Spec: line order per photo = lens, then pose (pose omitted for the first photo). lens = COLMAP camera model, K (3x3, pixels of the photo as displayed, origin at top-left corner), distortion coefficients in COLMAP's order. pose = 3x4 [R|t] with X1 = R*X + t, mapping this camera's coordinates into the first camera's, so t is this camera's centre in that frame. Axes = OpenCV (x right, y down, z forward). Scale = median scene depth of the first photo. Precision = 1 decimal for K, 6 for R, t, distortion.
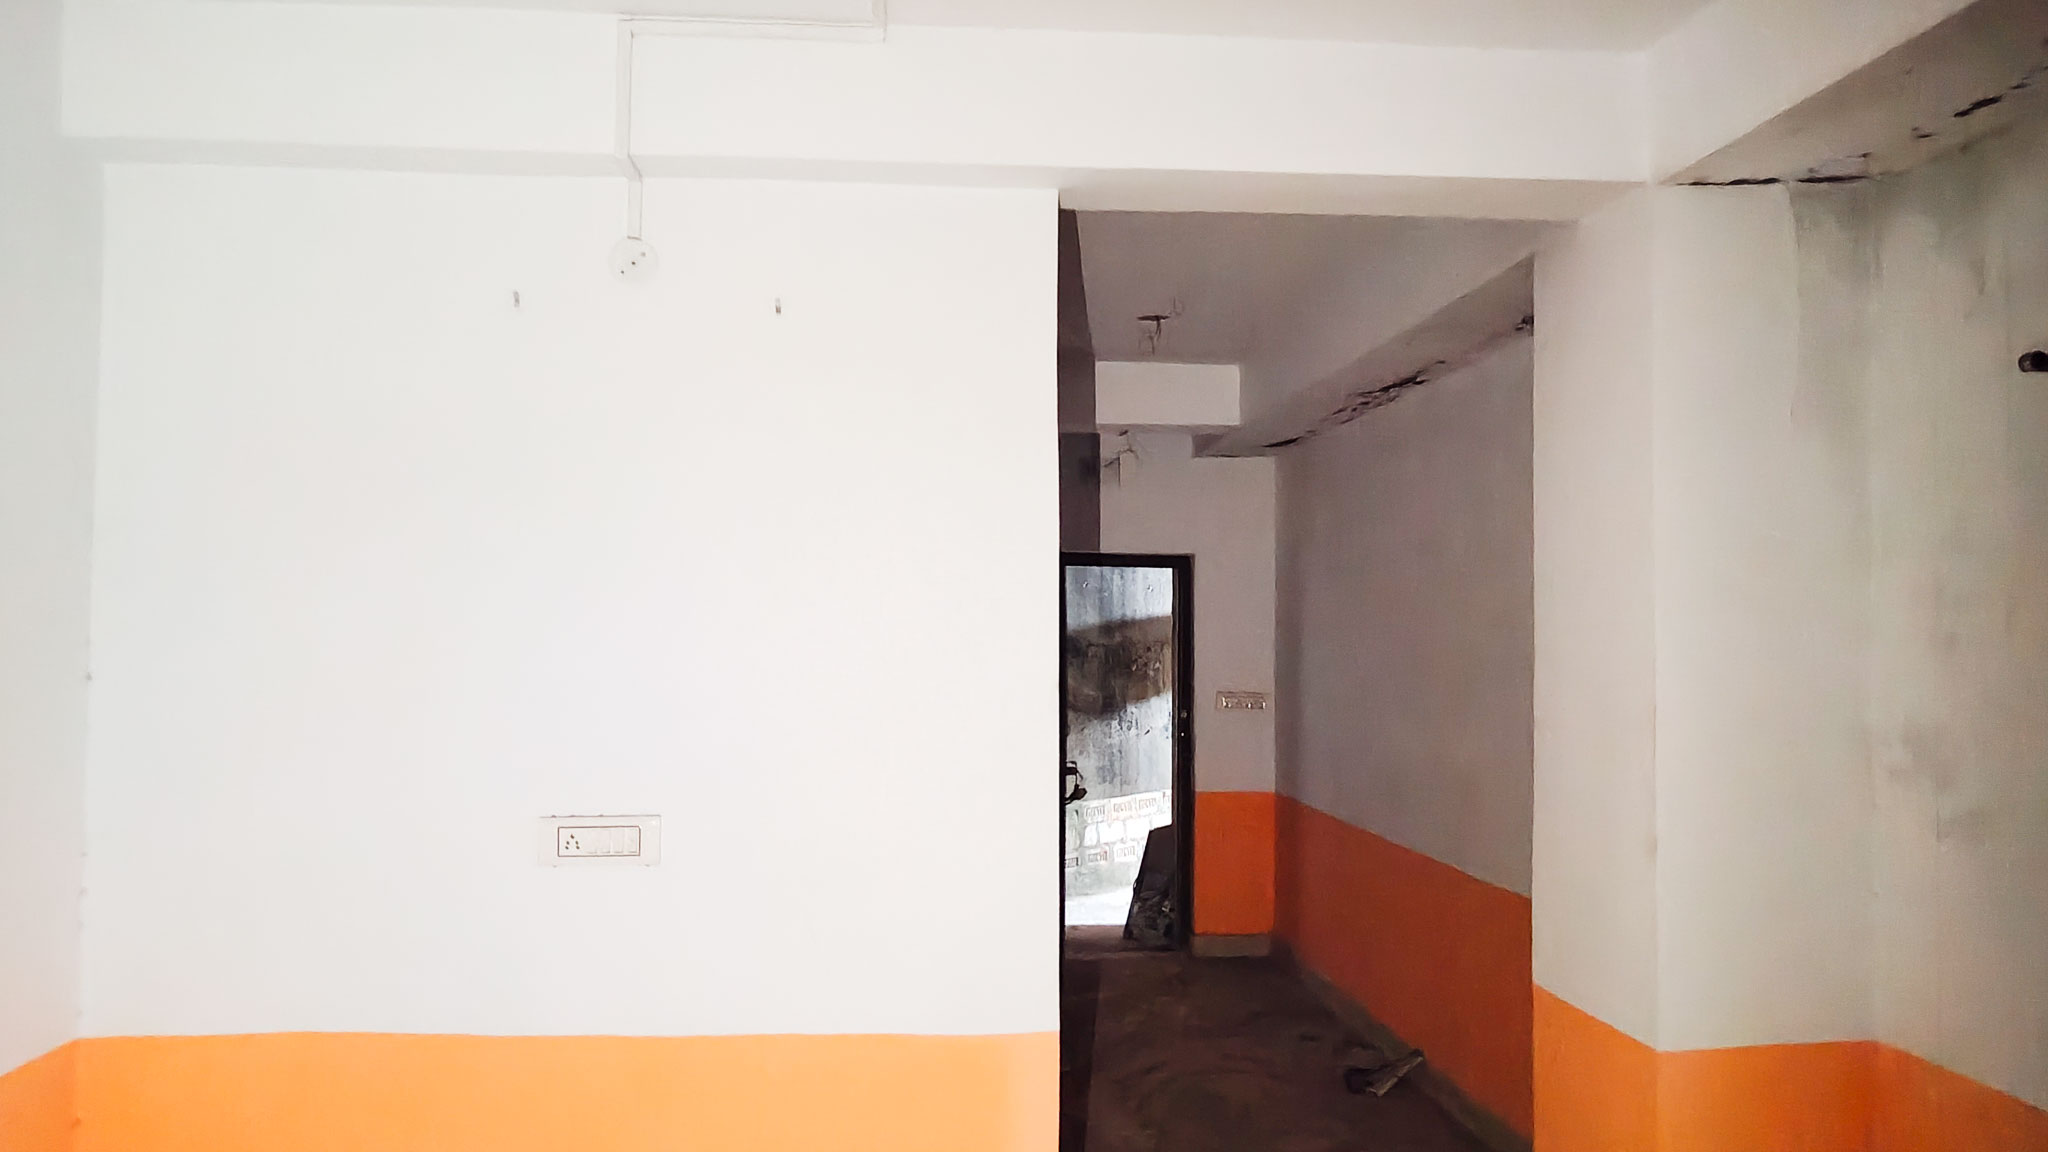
lens RADIAL K [[1437.8, 0, 1014.3], [0, 1437.8, 583.5], [0, 0, 1]] dist [0.018139, -0.035407]
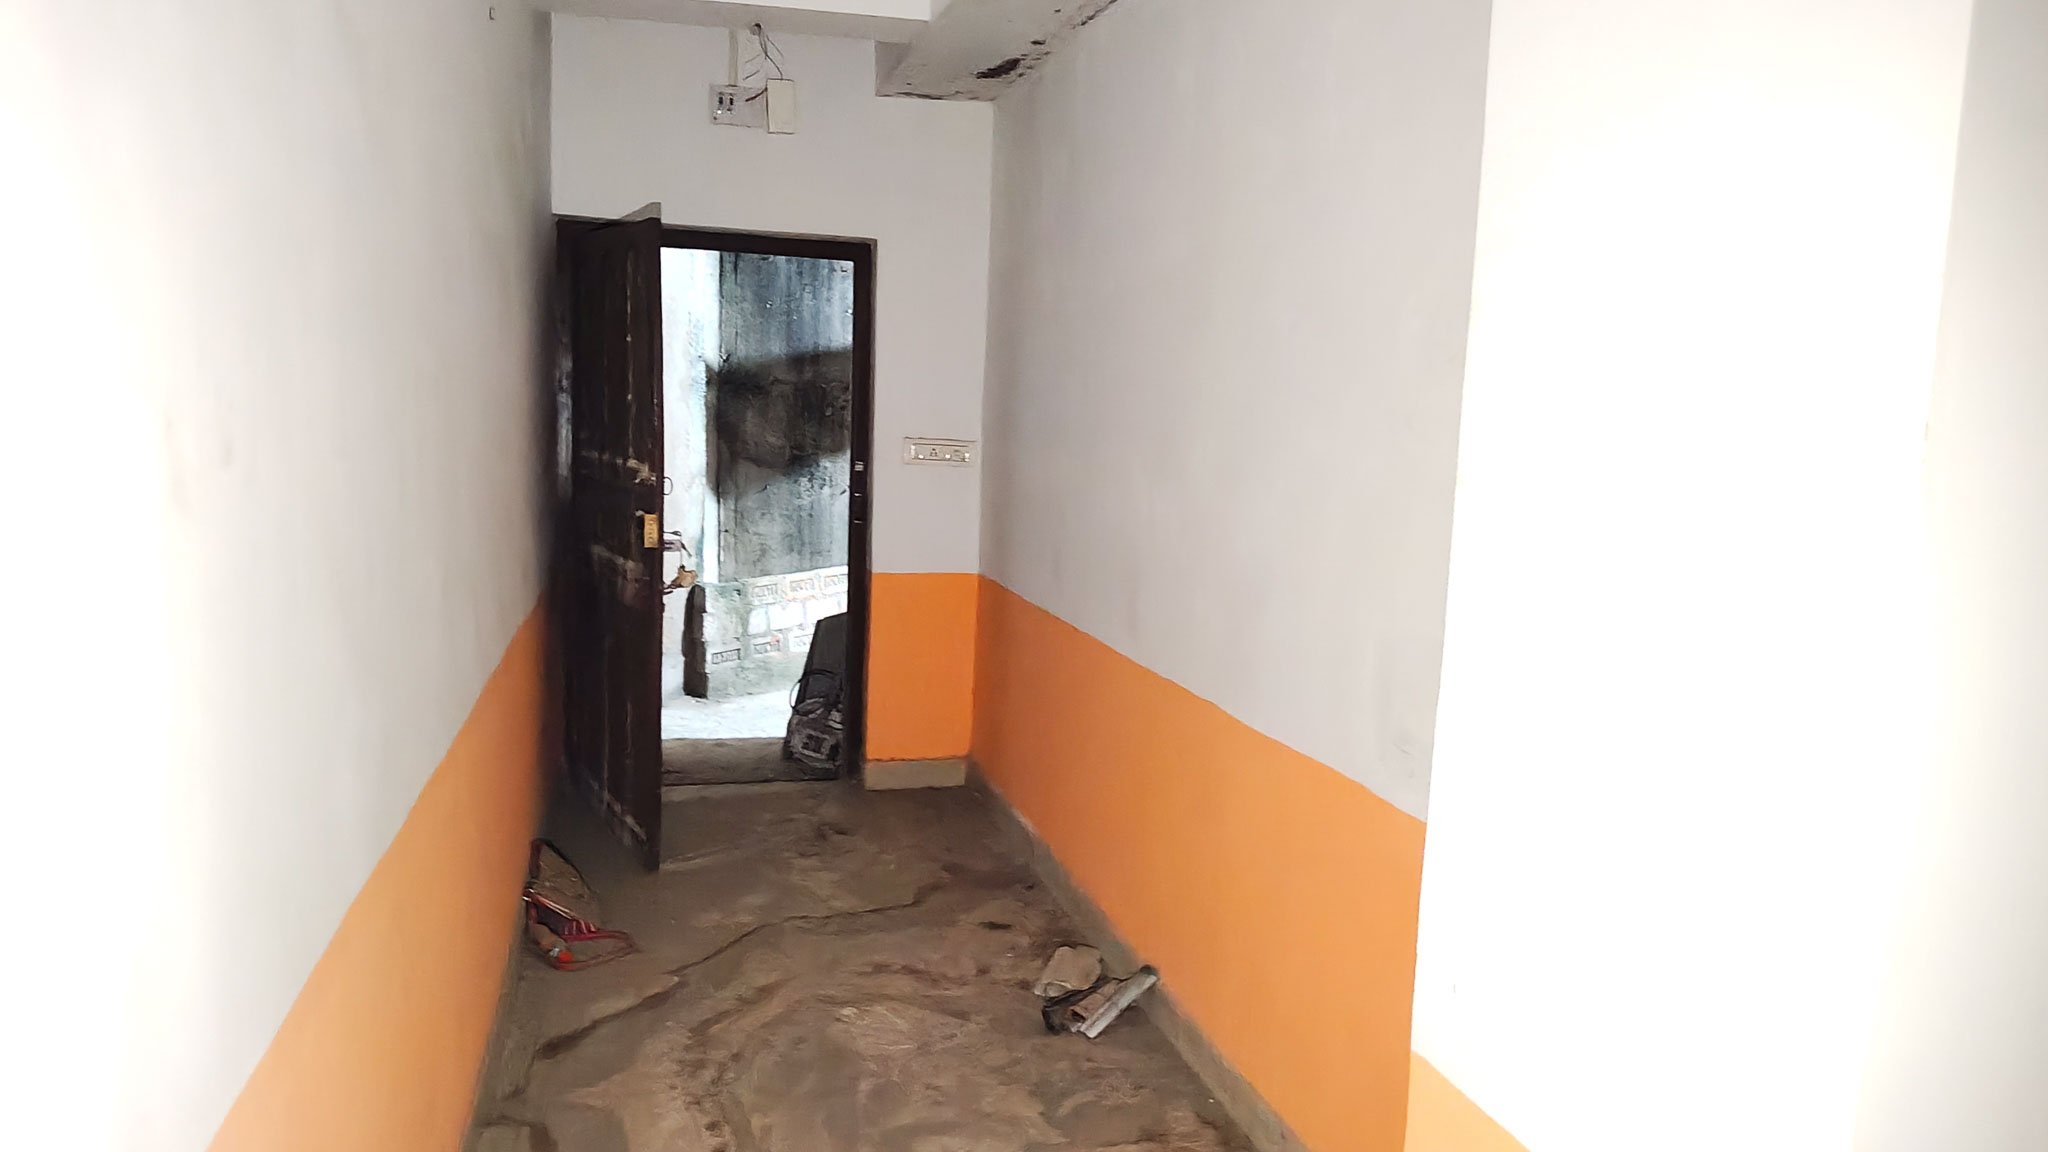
lens RADIAL K [[1437.8, 0, 1030.1], [0, 1437.8, 575.5], [0, 0, 1]] dist [0.018139, -0.035407]
pose [[0.983312, 0.006614, 0.181806, 0.068355], [-0.035404, 0.987190, 0.155571, 0.027976], [-0.178449, -0.159411, 0.970950, 0.258982]]
